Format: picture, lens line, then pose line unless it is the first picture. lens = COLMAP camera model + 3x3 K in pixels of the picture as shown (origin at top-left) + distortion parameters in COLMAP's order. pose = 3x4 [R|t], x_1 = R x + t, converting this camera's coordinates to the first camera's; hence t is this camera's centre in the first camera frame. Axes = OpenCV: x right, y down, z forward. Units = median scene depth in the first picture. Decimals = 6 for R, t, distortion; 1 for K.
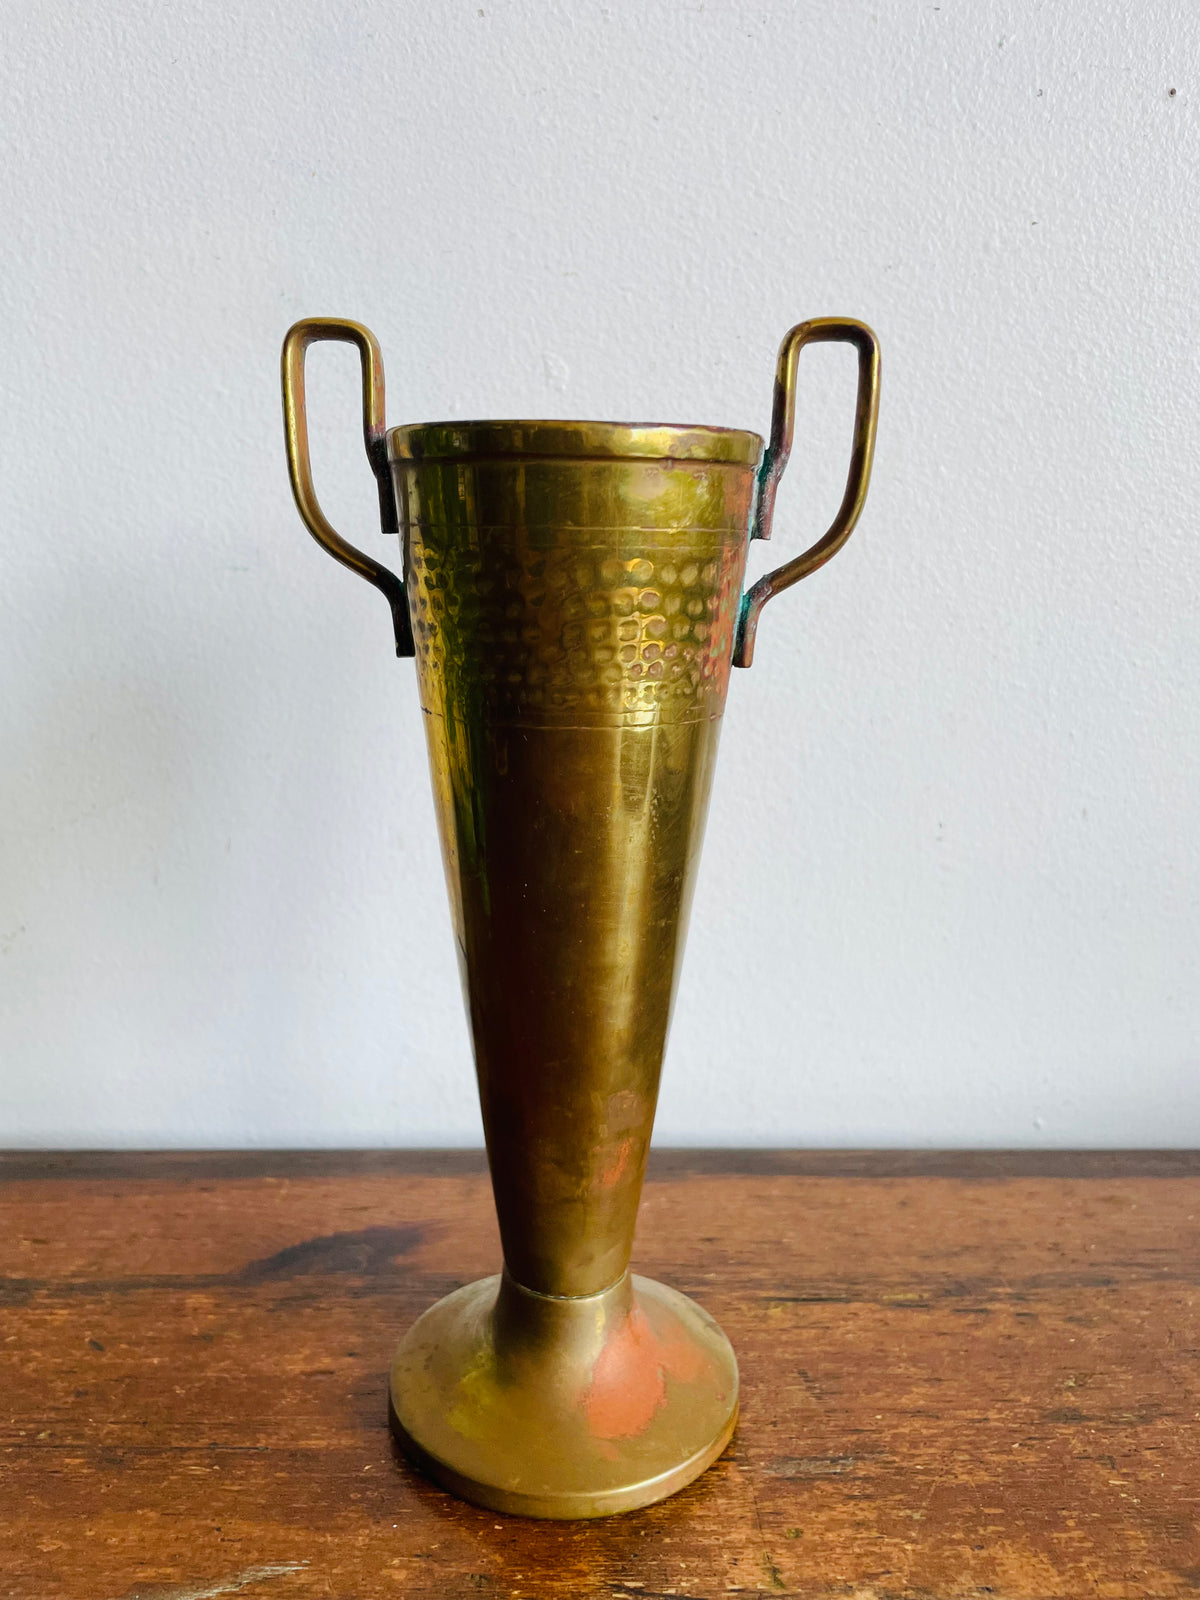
lens RADIAL K [[1255.4, 0, 596.0], [0, 1255.4, 821.8], [0, 0, 1]] dist [0.045181, -0.095703]
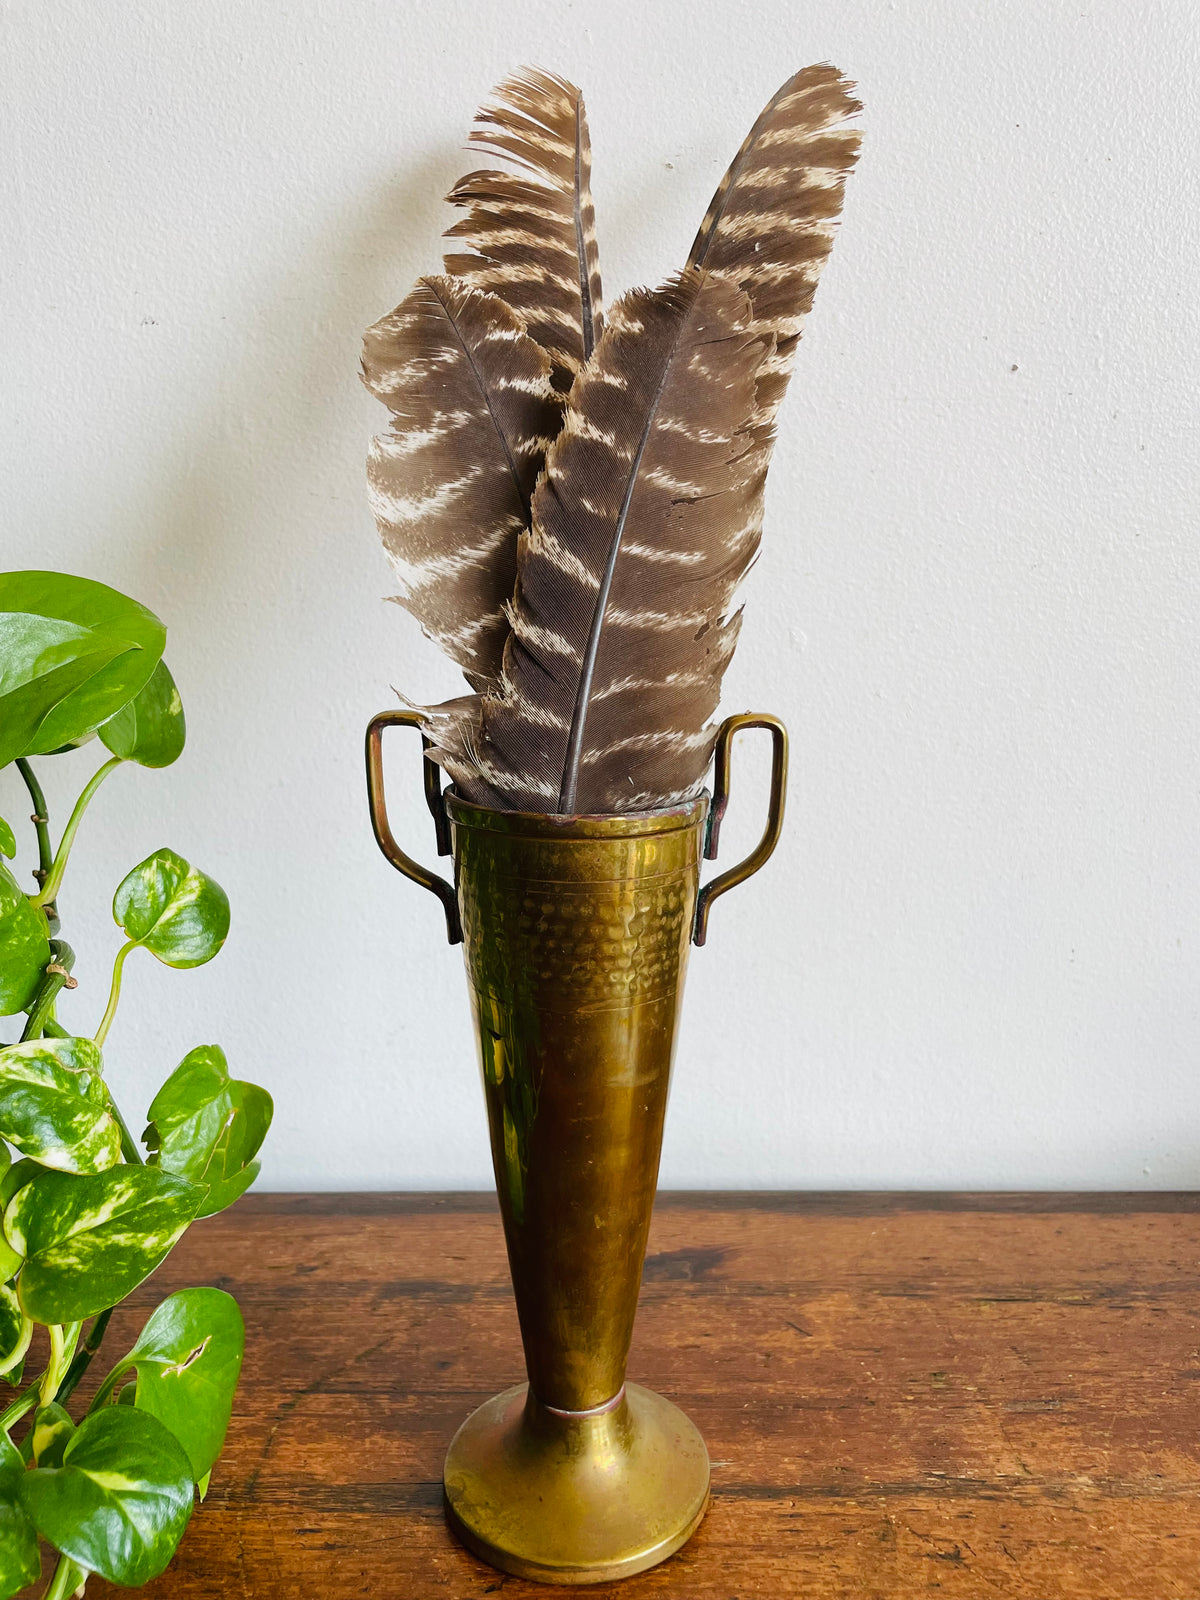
lens RADIAL K [[1255.4, 0, 583.8], [0, 1255.4, 783.8], [0, 0, 1]] dist [0.045181, -0.095703]
pose [[0.999683, -0.007117, -0.024140, -0.247892], [0.006065, 0.999041, -0.043374, -0.136529], [0.024425, 0.043214, 0.998767, -0.431417]]
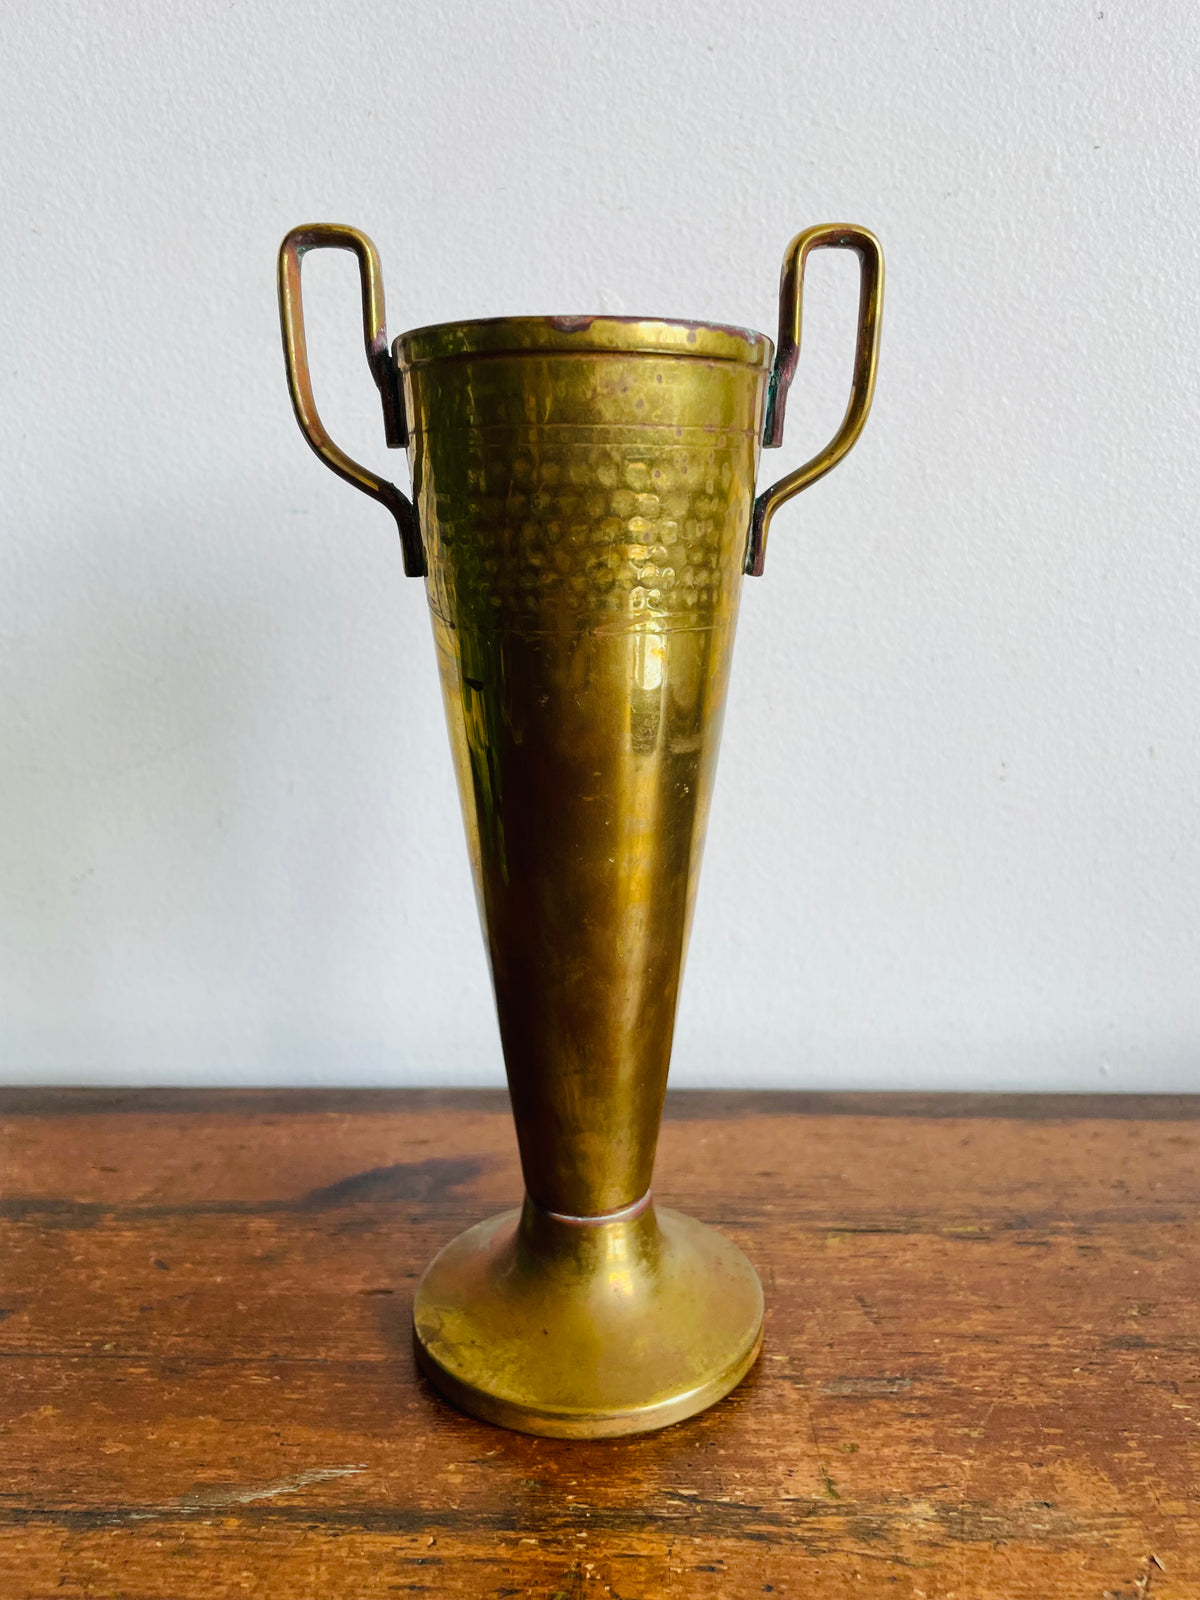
lens RADIAL K [[1255.4, 0, 610.4], [0, 1255.4, 818.8], [0, 0, 1]] dist [0.045181, -0.095703]
pose [[0.999133, -0.003102, -0.041507, 0.007692], [0.003416, 0.999966, 0.007488, 0.041039], [0.041483, -0.007623, 0.999110, 0.000238]]
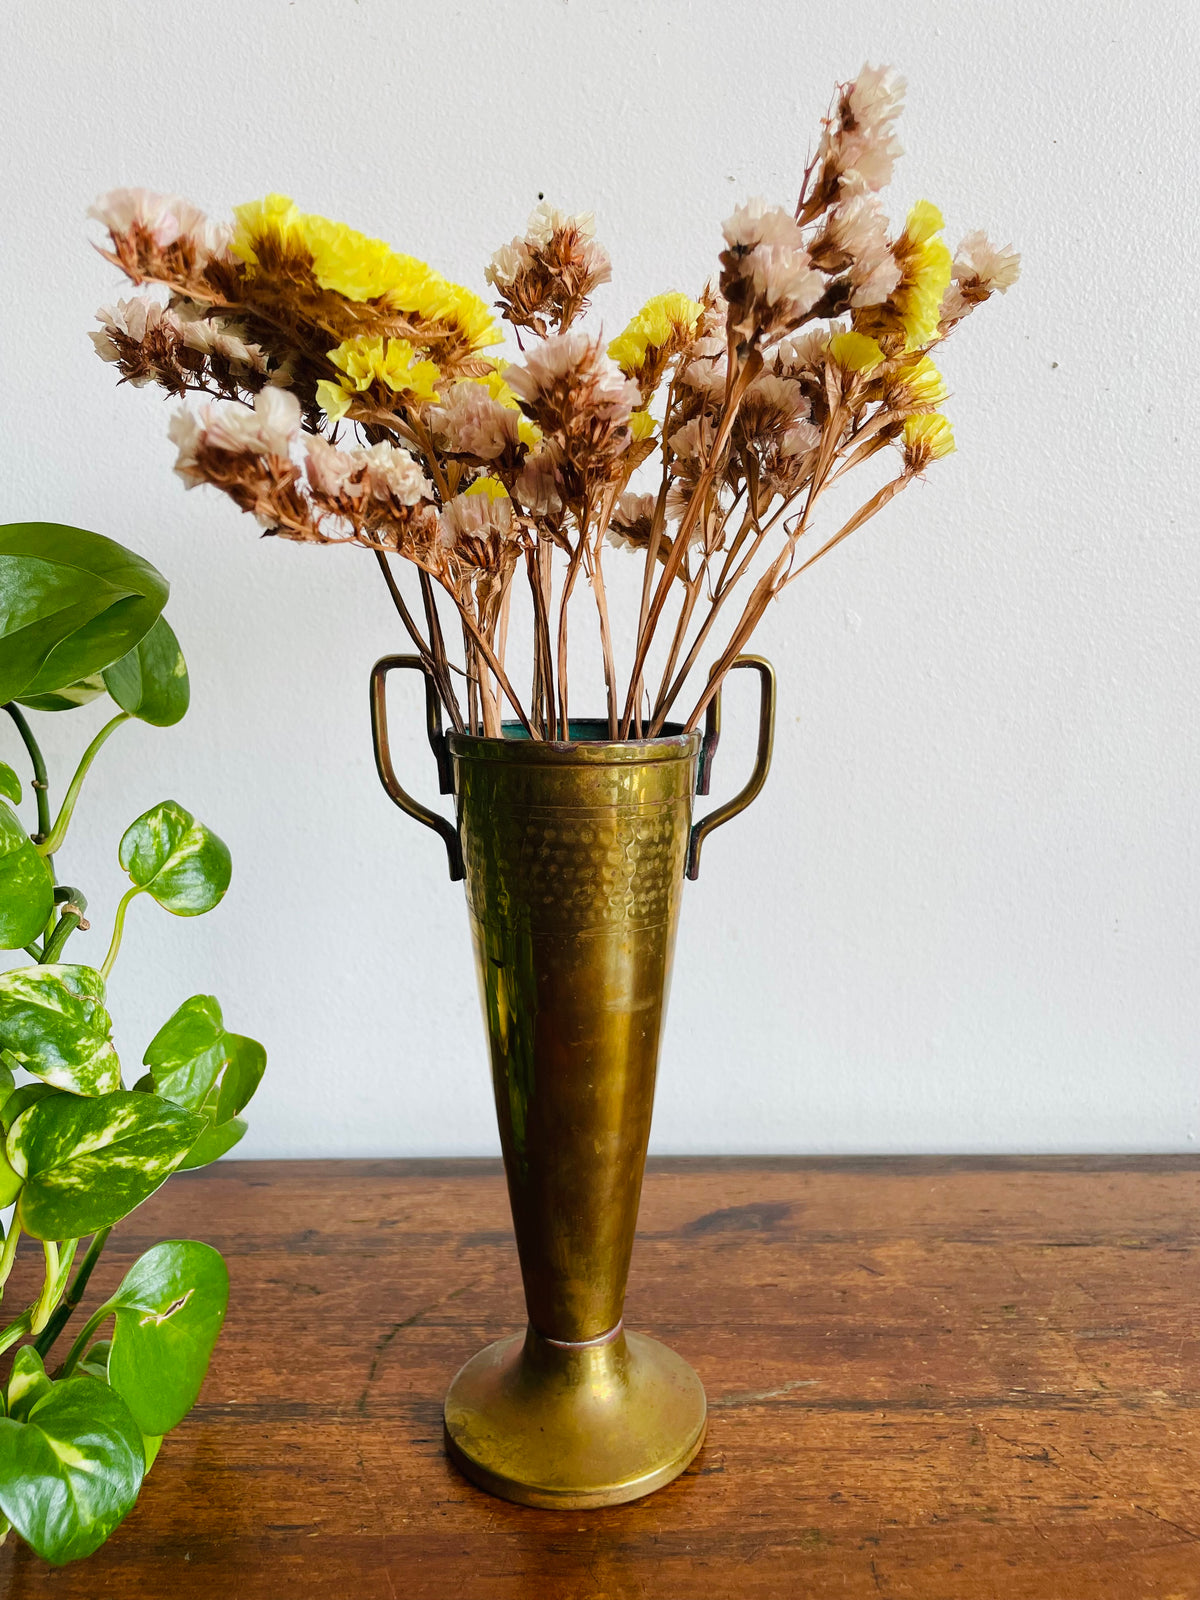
lens RADIAL K [[1255.4, 0, 582.3], [0, 1255.4, 782.8], [0, 0, 1]] dist [0.045181, -0.095703]
pose [[0.999768, -0.010841, -0.018635, -0.336751], [0.009223, 0.996354, -0.084821, -0.041960], [0.019486, 0.084629, 0.996222, -0.496612]]
